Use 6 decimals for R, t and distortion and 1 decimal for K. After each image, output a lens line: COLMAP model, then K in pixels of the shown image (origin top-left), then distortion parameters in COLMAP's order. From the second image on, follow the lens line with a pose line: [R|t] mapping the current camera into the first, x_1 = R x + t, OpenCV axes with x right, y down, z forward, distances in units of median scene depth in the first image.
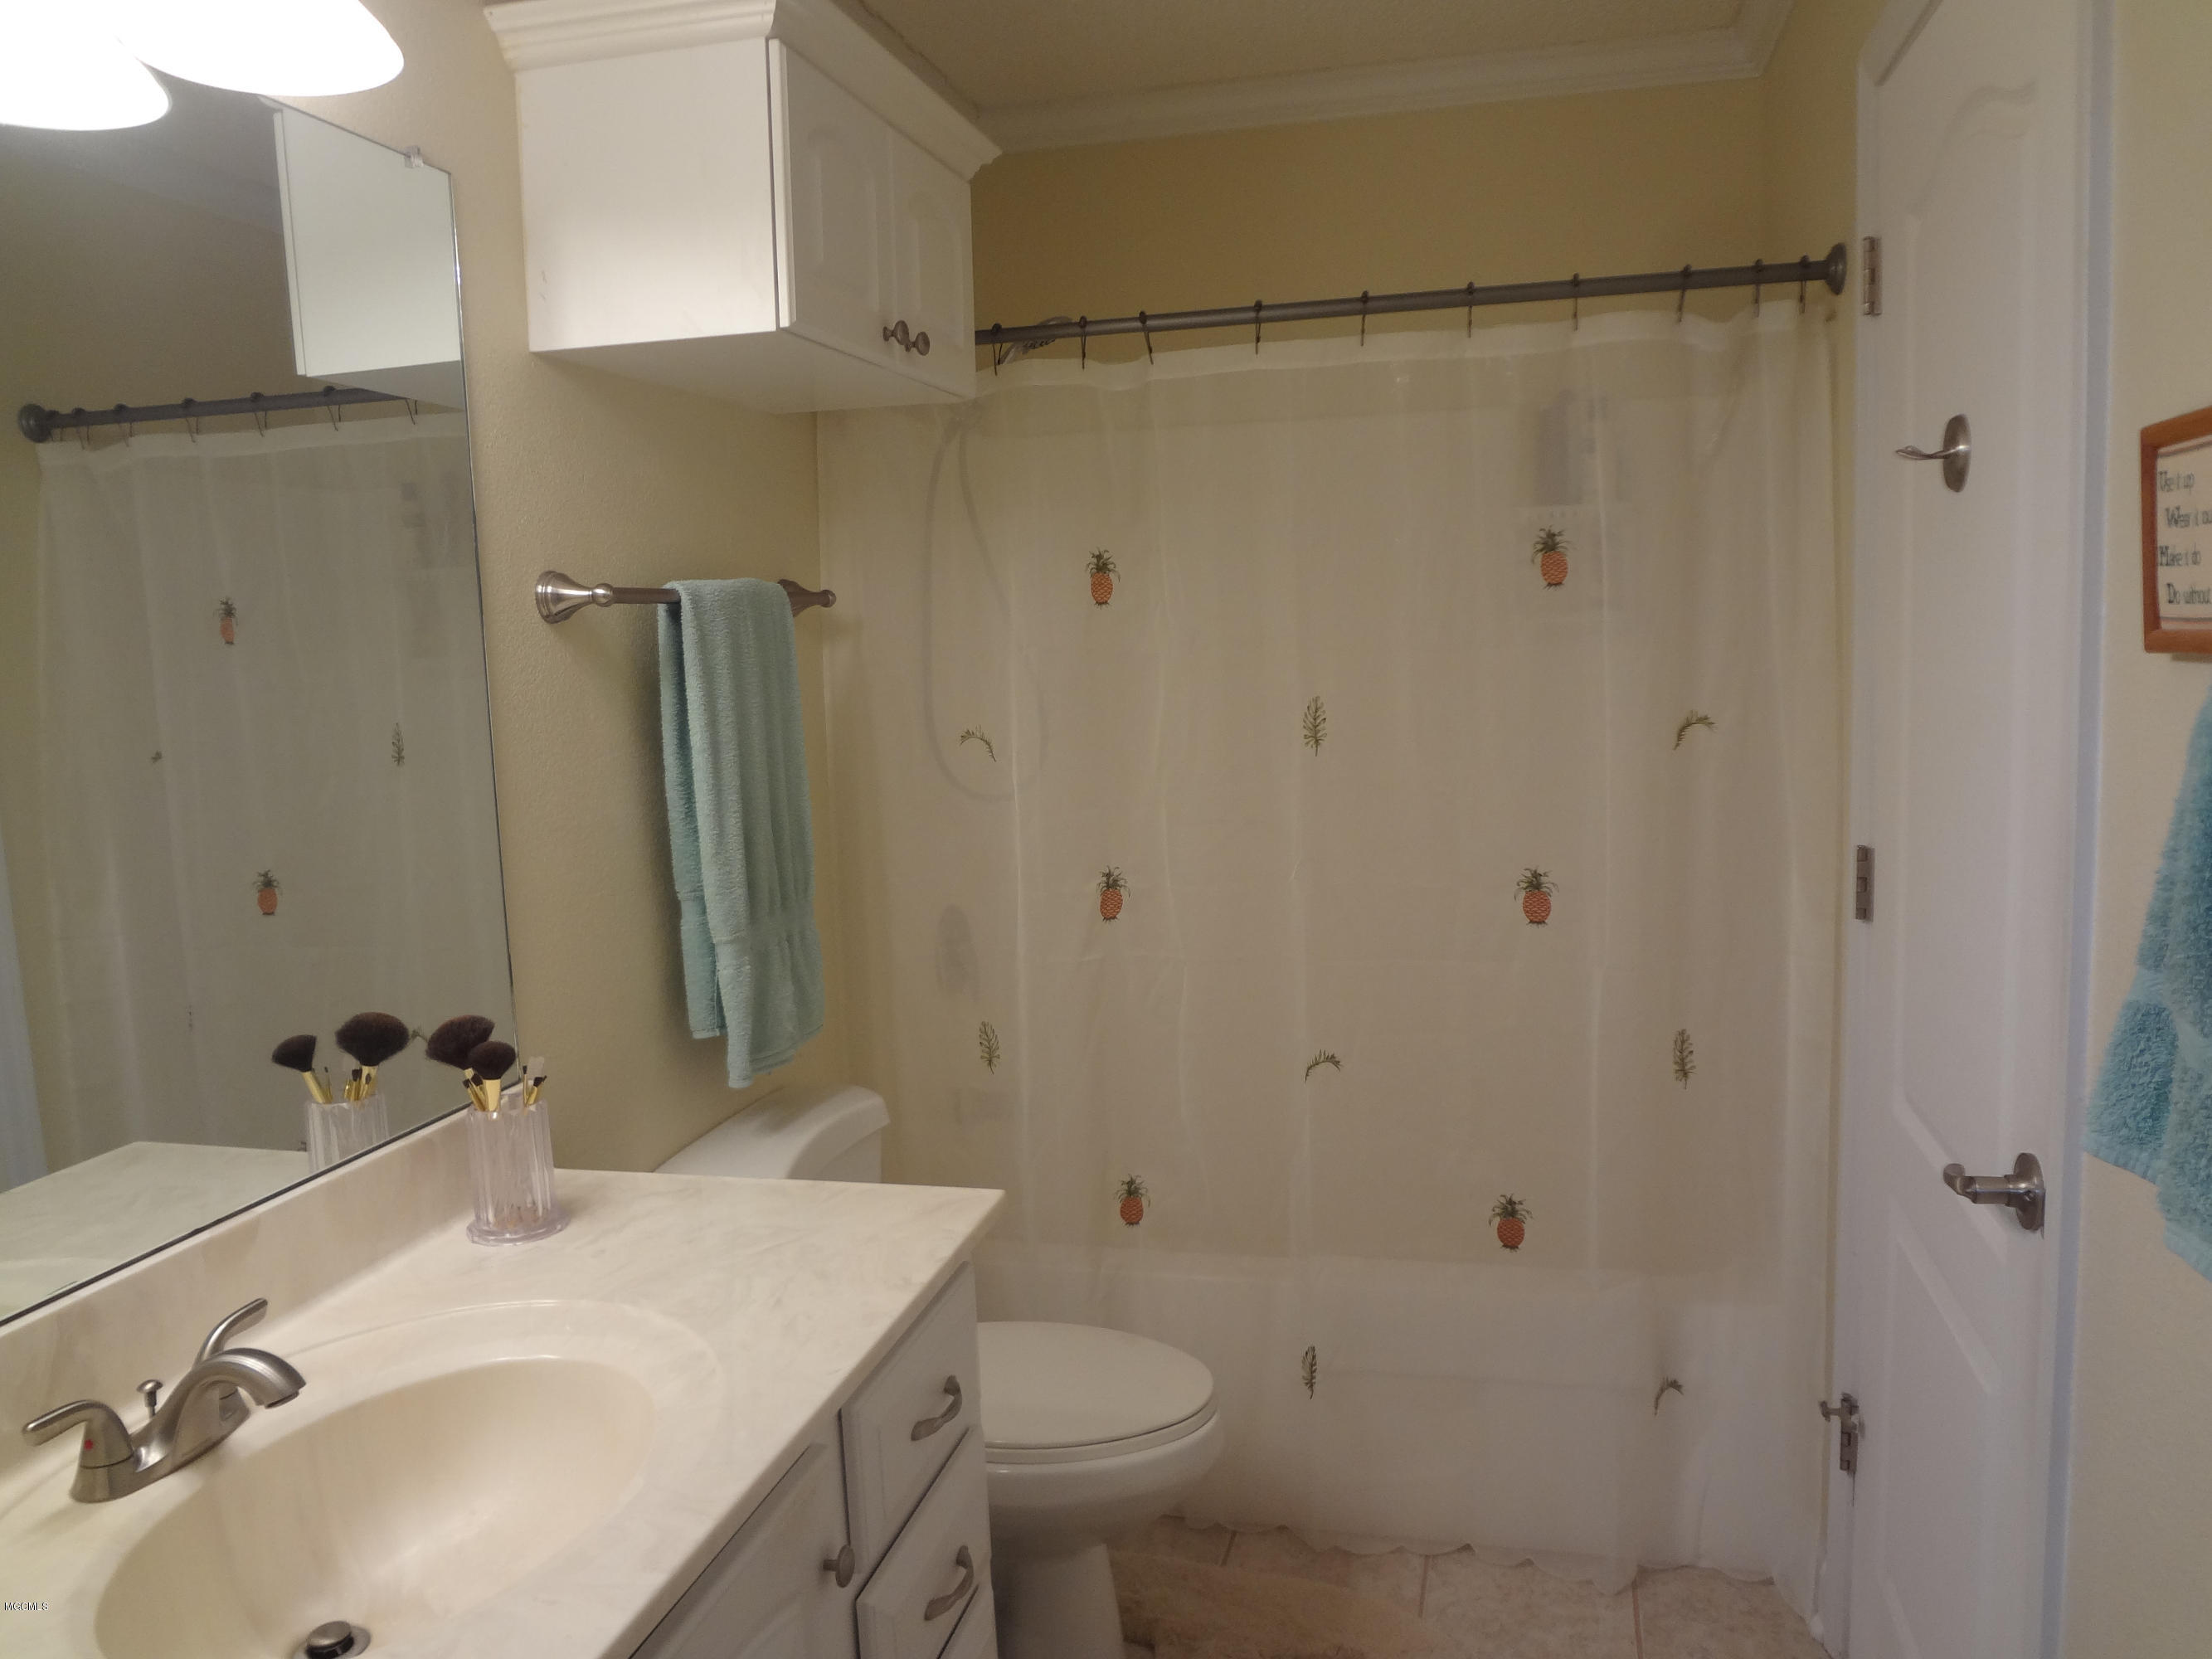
lens RADIAL K [[1683.7, 0, 1117.8], [0, 1683.7, 824.5], [0, 0, 1]] dist [-0.002826, -0.039481]
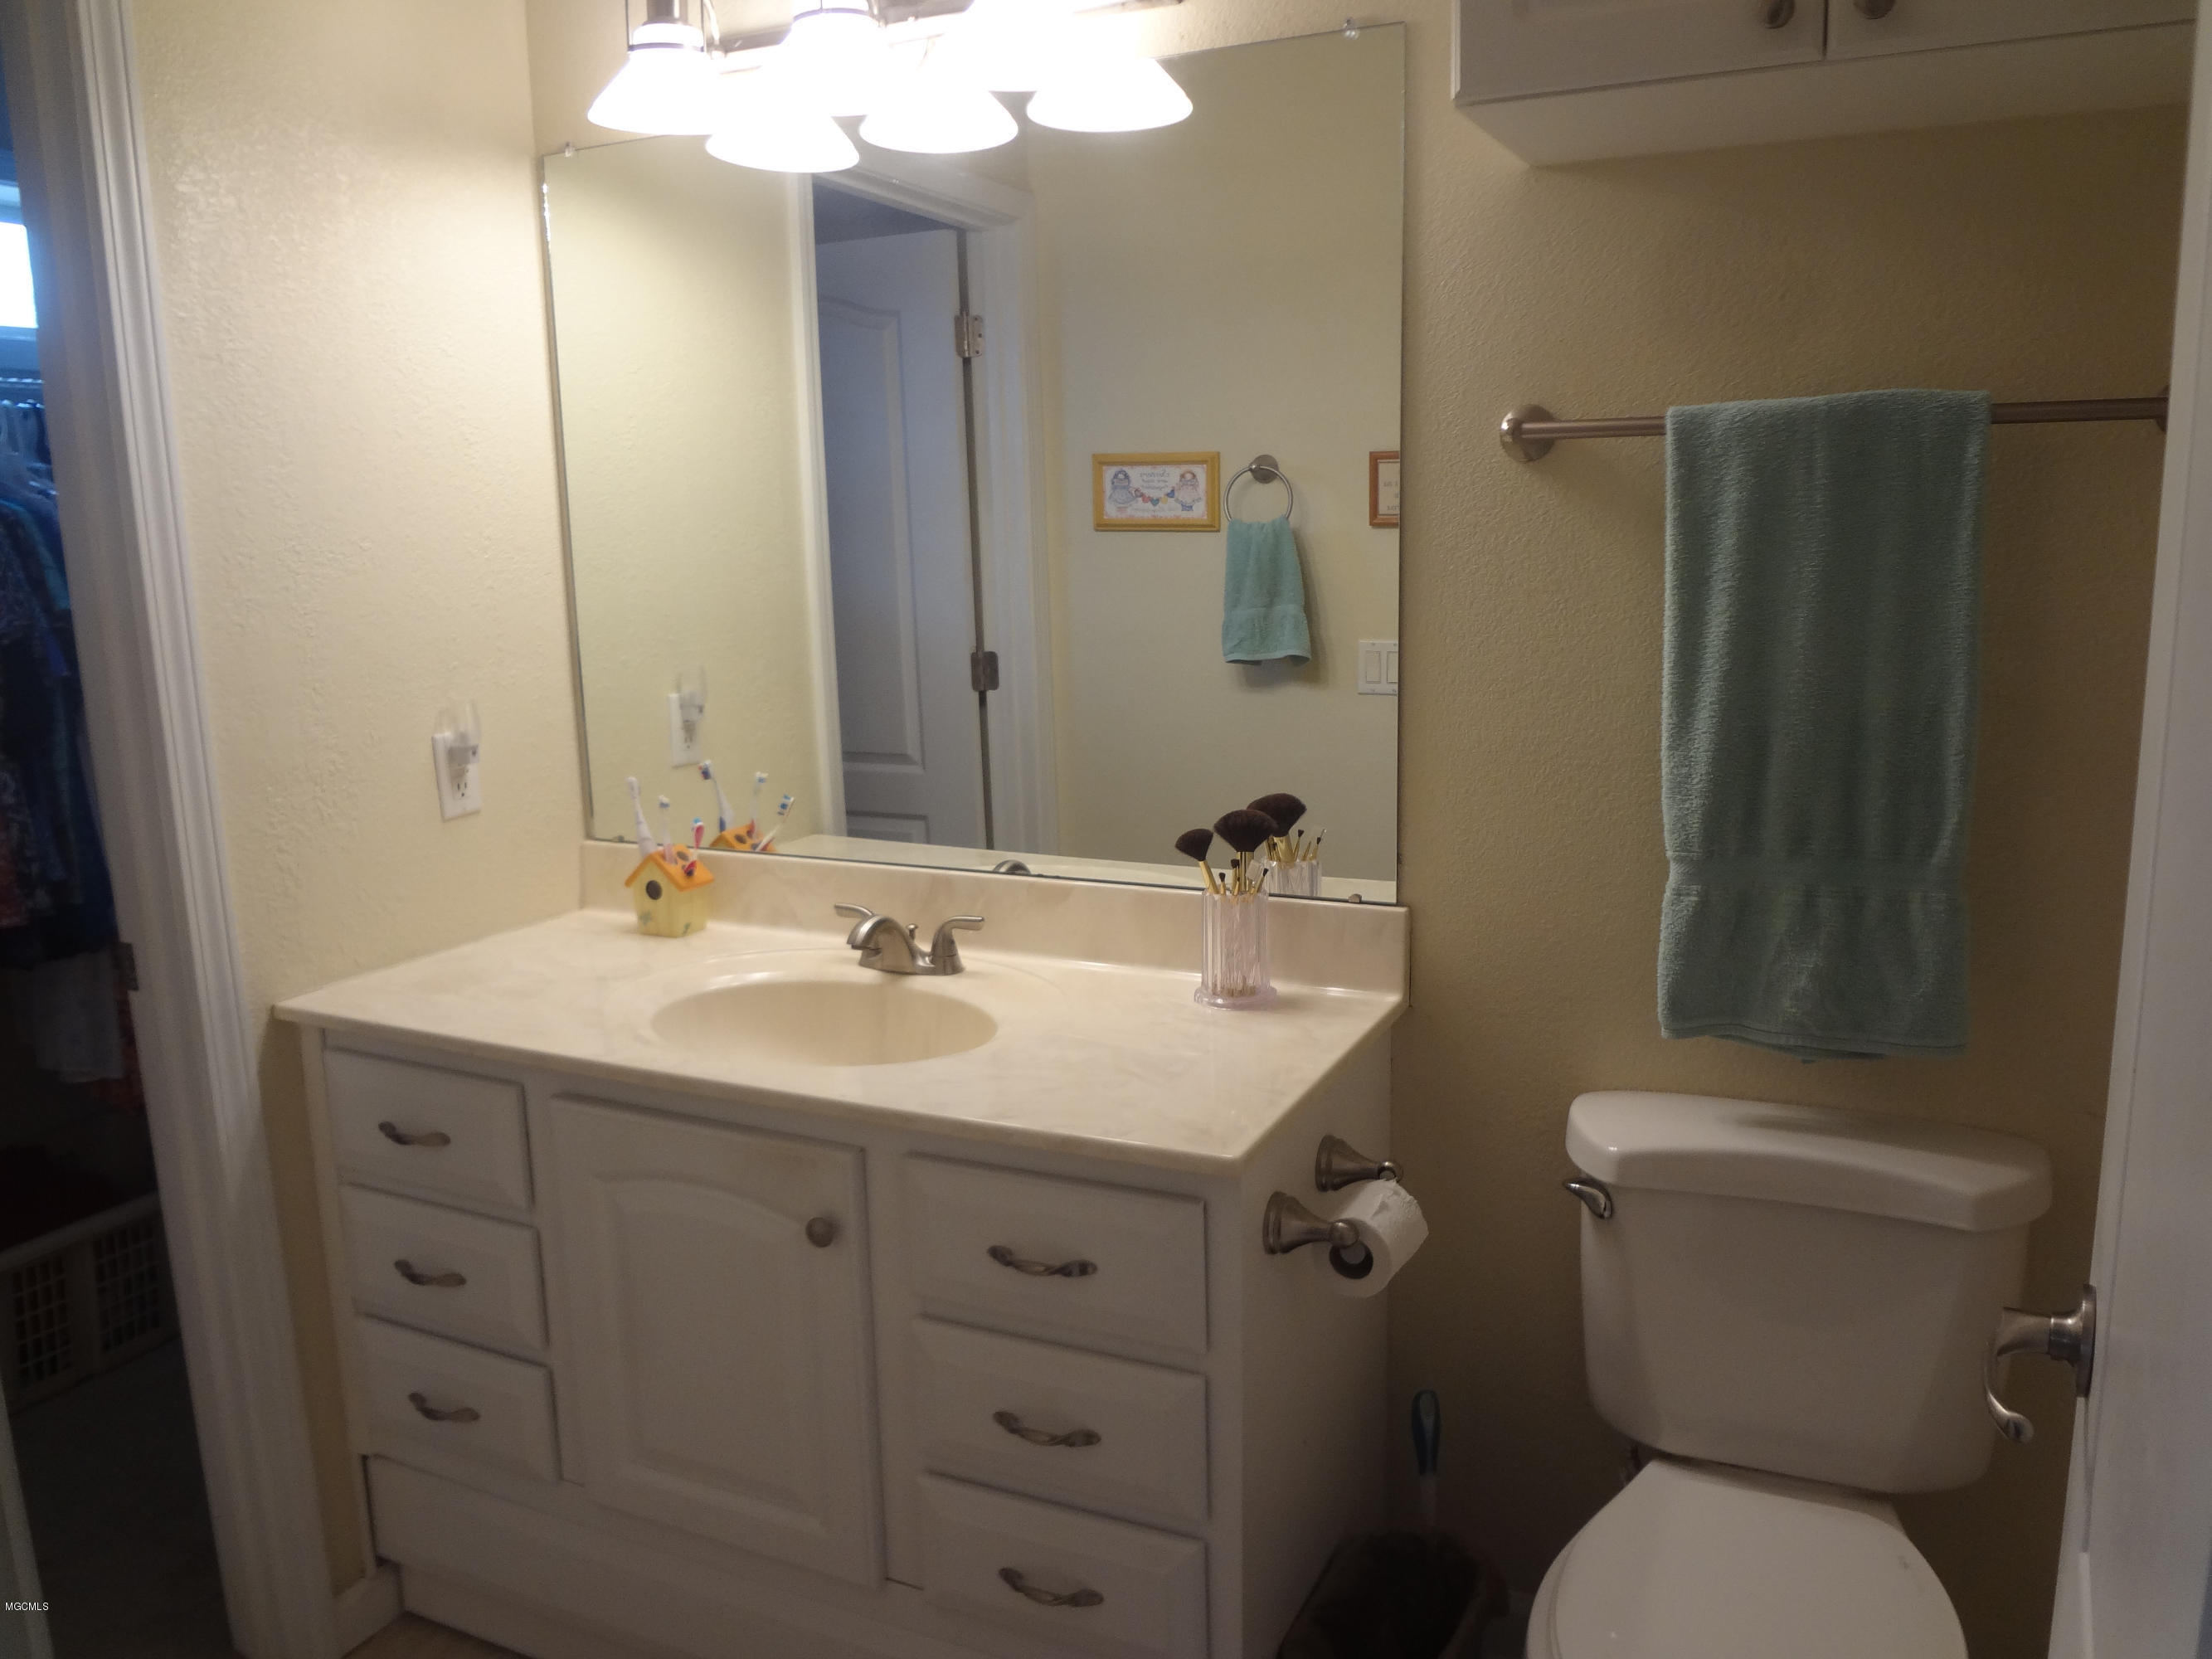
lens RADIAL K [[1683.7, 0, 1117.8], [0, 1683.7, 824.5], [0, 0, 1]] dist [-0.002826, -0.039481]
pose [[-0.218535, 0.223075, -0.949990, 0.716158], [-0.076307, 0.966633, 0.244537, -0.149385], [0.972841, 0.125930, -0.194221, 1.091277]]
